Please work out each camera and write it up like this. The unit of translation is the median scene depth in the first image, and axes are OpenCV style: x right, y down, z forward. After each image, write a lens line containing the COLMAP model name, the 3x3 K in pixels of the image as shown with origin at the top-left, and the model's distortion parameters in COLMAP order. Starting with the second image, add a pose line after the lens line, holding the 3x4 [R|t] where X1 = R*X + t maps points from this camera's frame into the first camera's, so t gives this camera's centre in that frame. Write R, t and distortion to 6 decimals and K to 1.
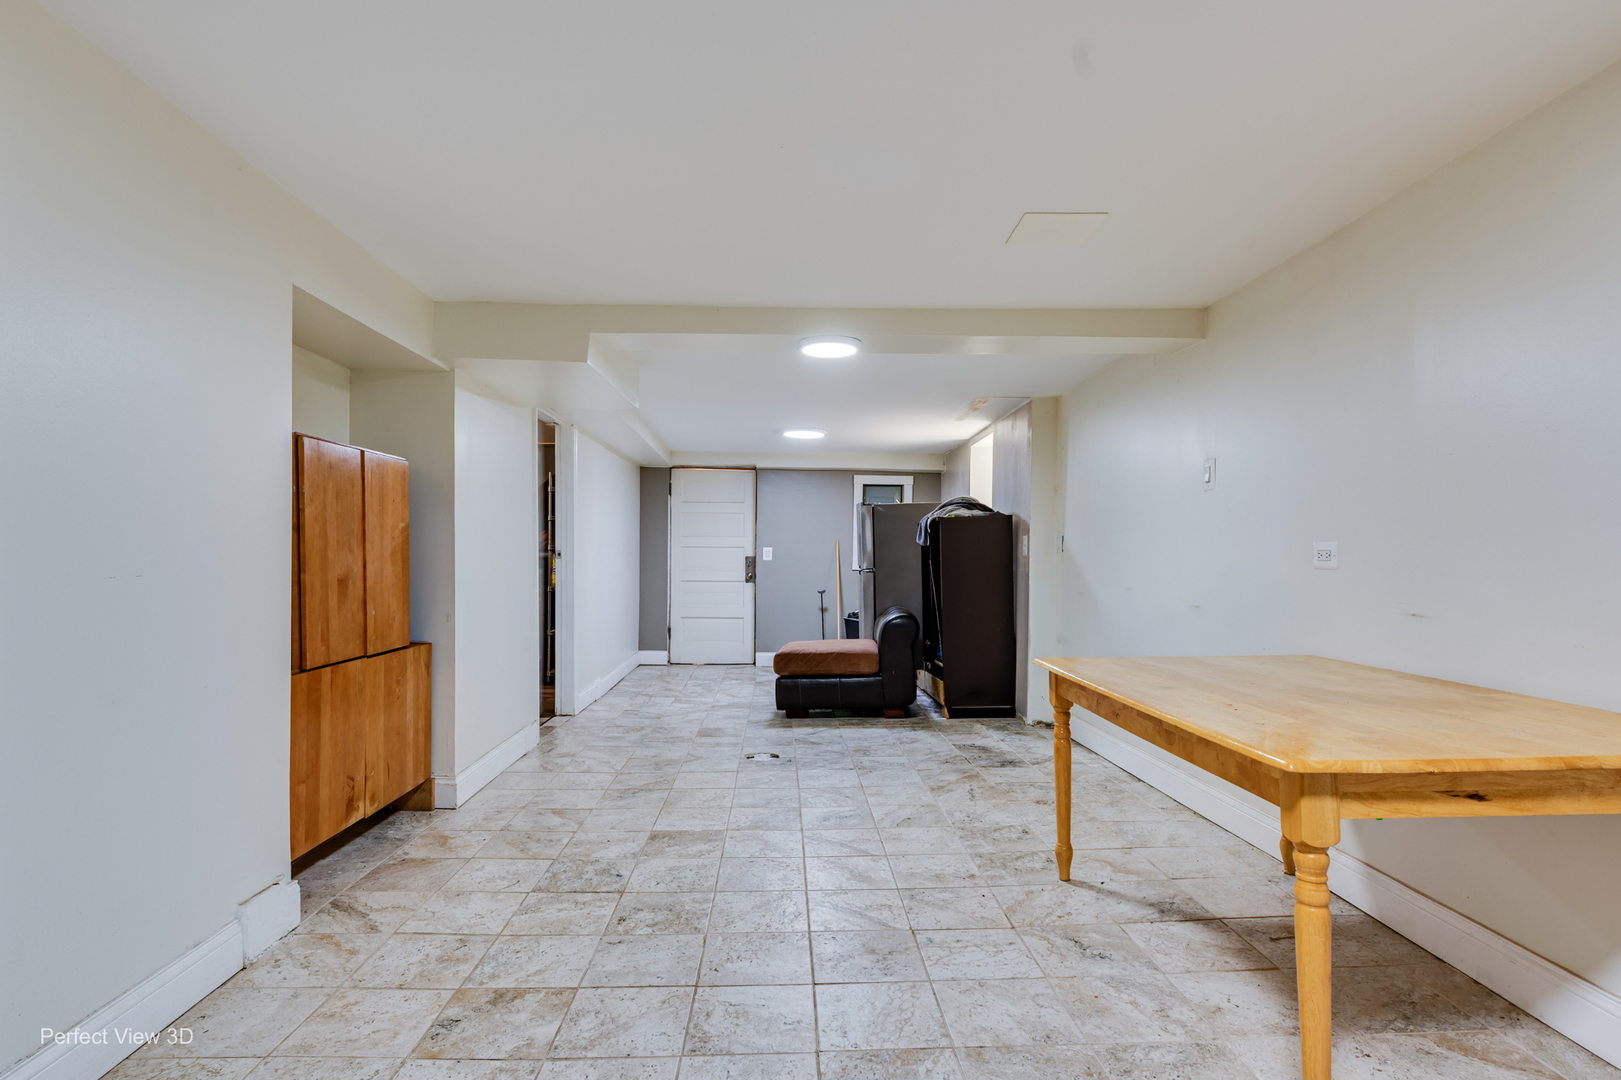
lens RADIAL K [[827.6, 0, 794.3], [0, 827.6, 551.9], [0, 0, 1]] dist [0.022360, -0.010013]
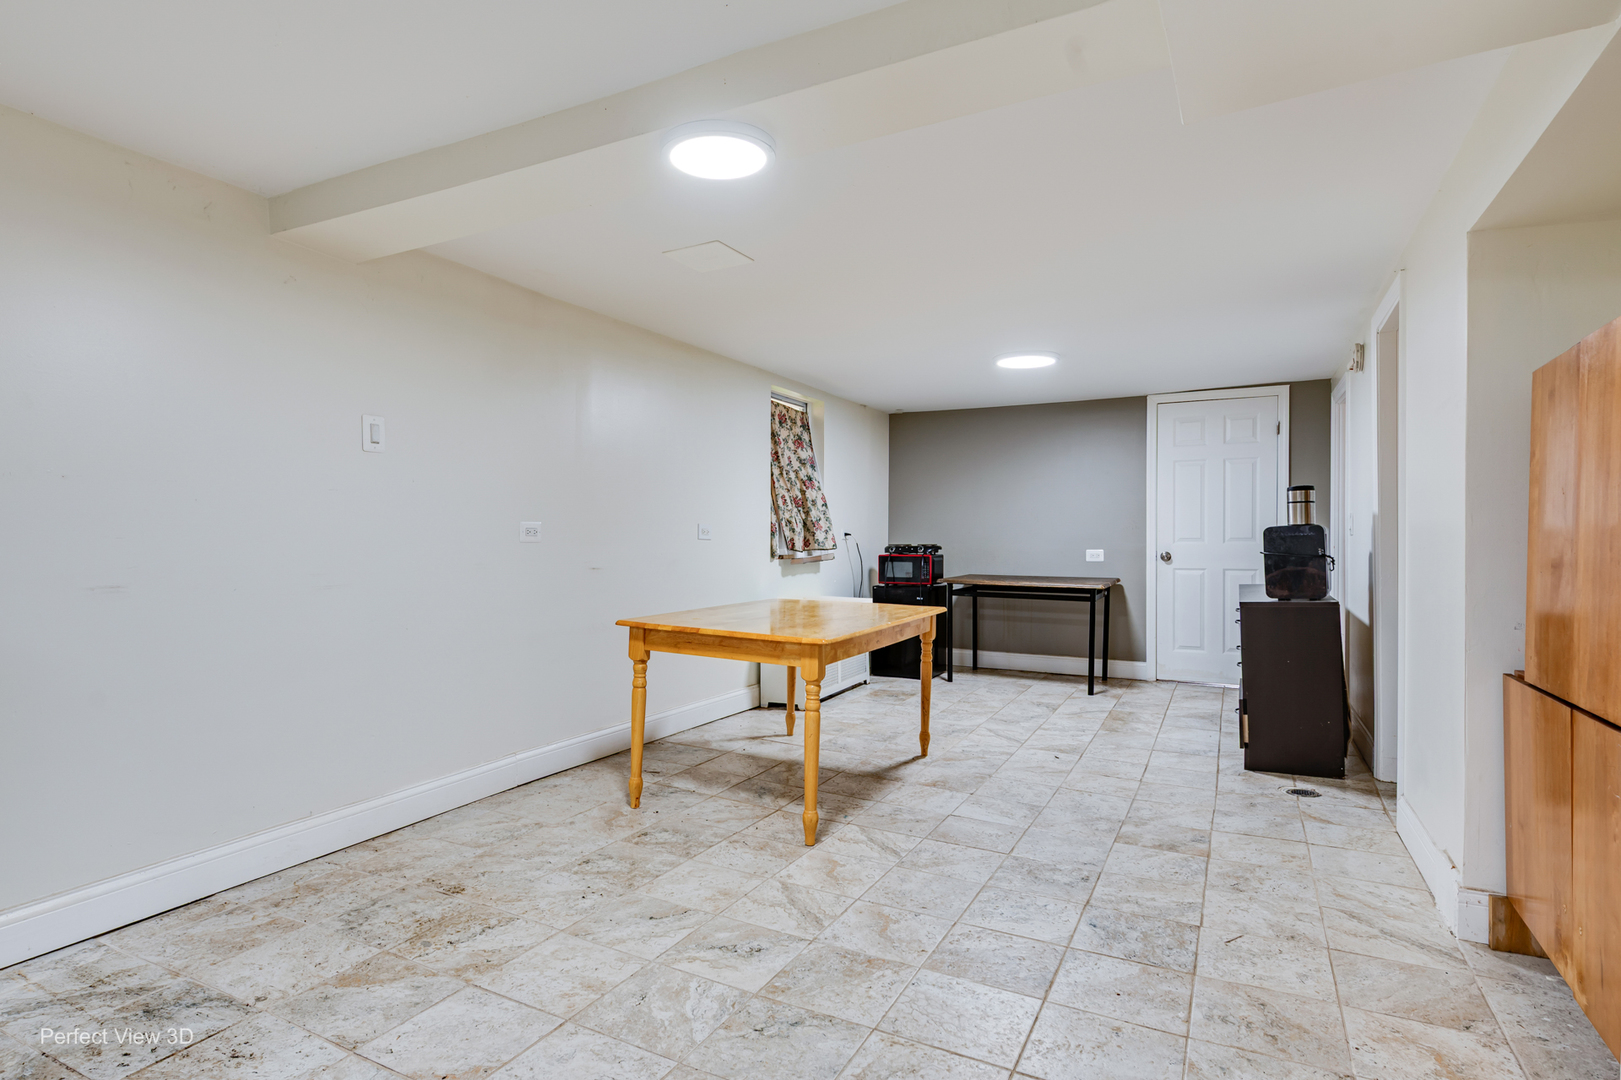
lens RADIAL K [[827.6, 0, 794.3], [0, 827.6, 551.9], [0, 0, 1]] dist [0.022360, -0.010013]
pose [[-0.872232, -0.010026, 0.488989, -0.361579], [-0.007521, 0.999947, 0.007086, 0.022715], [-0.489034, 0.002503, -0.872261, 1.910131]]
